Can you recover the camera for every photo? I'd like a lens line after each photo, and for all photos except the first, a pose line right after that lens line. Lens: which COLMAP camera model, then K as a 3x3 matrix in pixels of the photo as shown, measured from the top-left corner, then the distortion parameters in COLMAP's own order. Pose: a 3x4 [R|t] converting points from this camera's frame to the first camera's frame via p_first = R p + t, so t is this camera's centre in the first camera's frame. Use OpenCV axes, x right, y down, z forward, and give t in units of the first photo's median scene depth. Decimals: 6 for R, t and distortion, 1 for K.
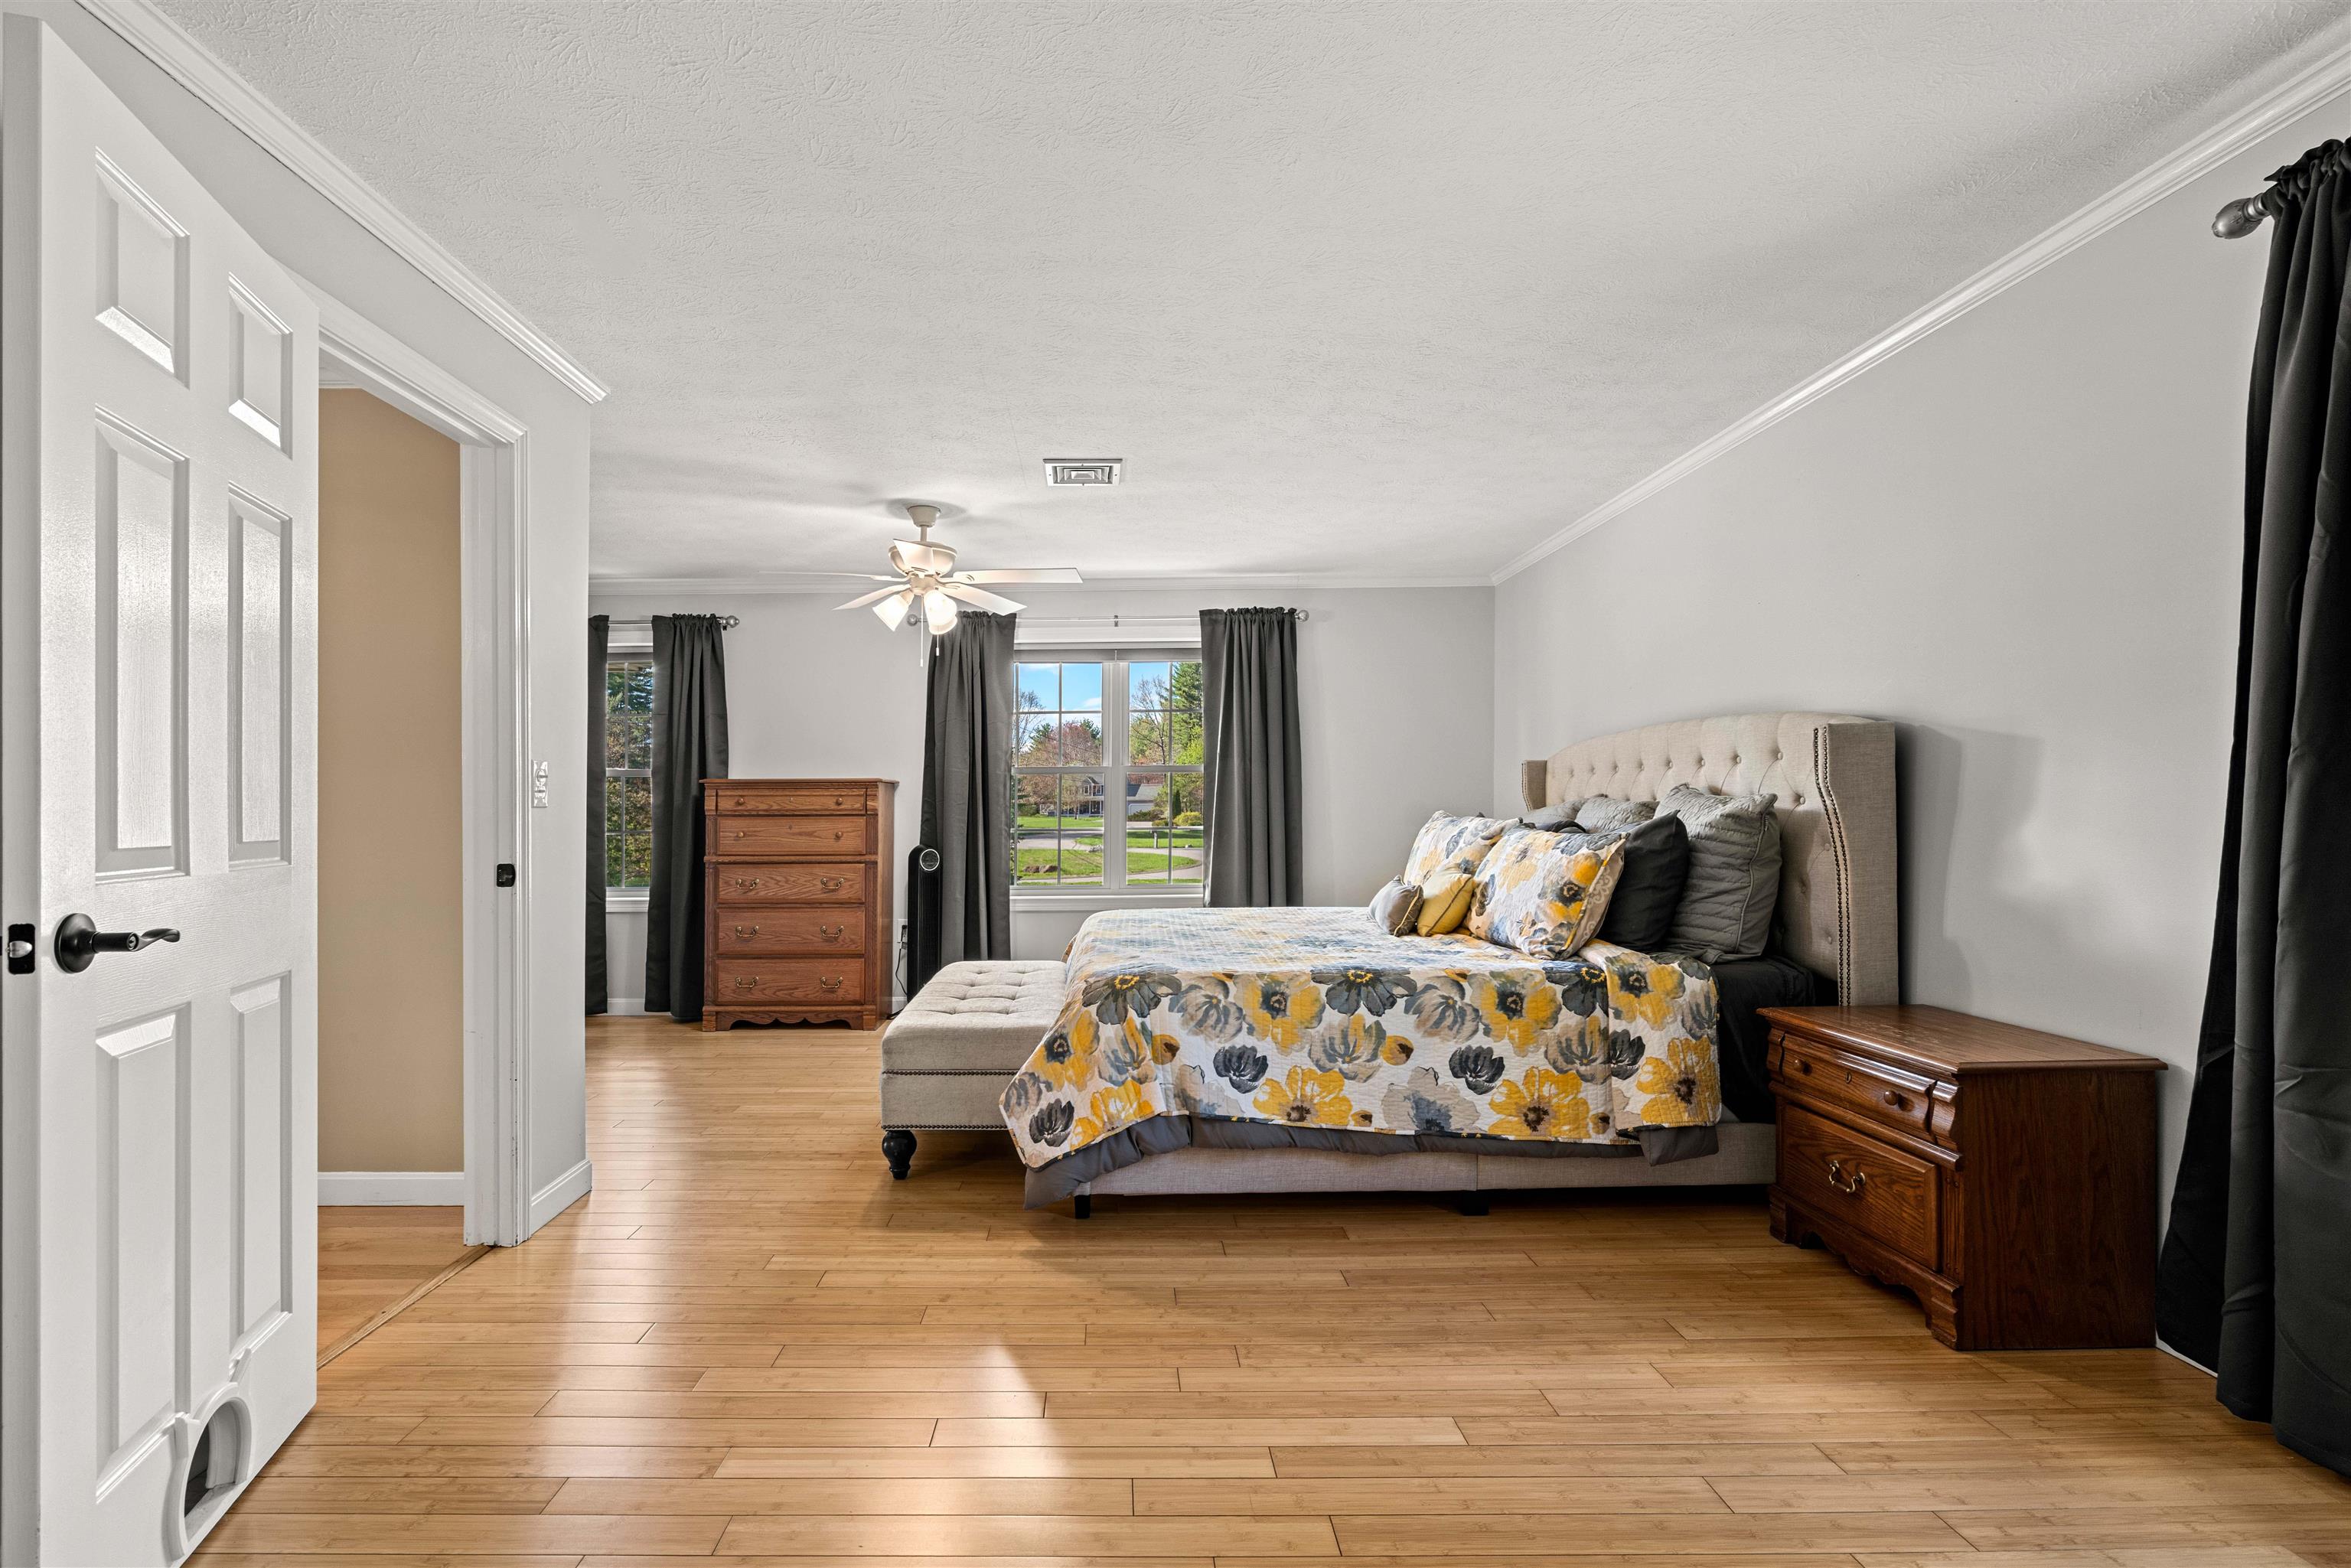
lens RADIAL K [[1055.3, 0, 1166.4], [0, 1055.3, 793.7], [0, 0, 1]] dist [-0.010860, 0.002930]
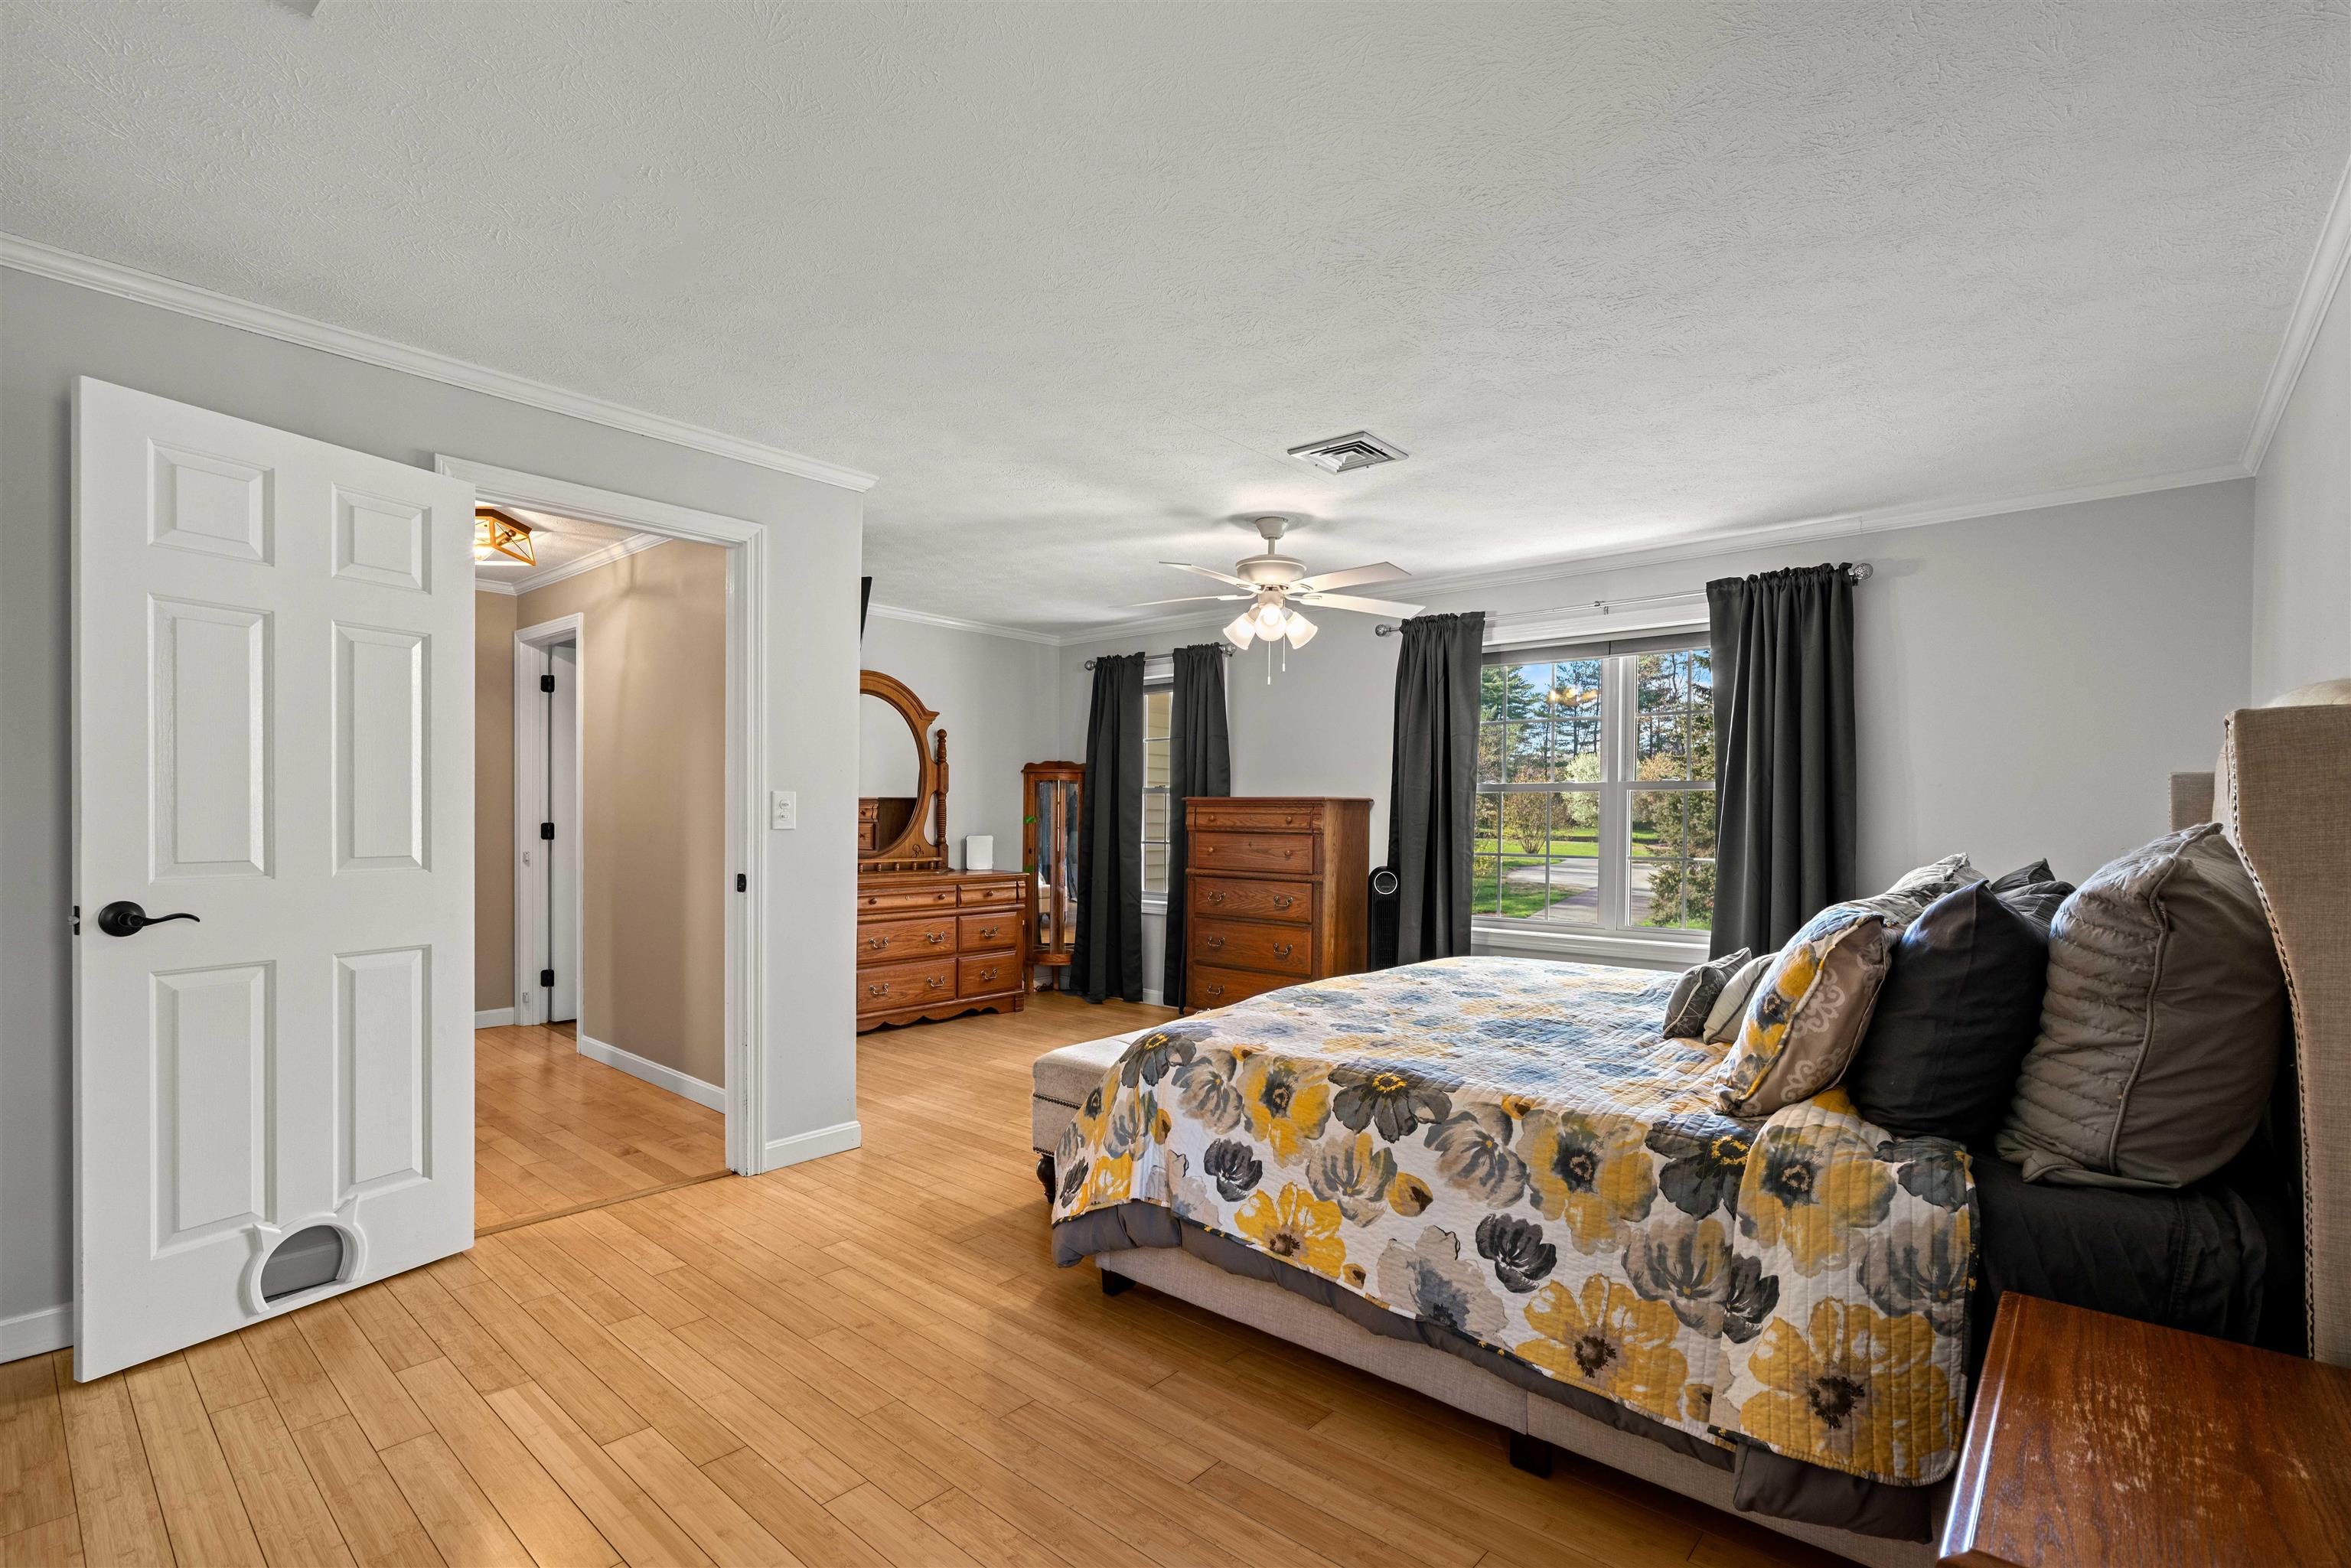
lens RADIAL K [[1055.3, 0, 1175.0], [0, 1055.3, 807.1], [0, 0, 1]] dist [-0.010860, 0.002930]
pose [[0.760299, 0.009158, -0.649509, 0.559563], [-0.006175, 0.999957, 0.006870, -0.024092], [0.649544, -0.001212, 0.760323, 0.352716]]
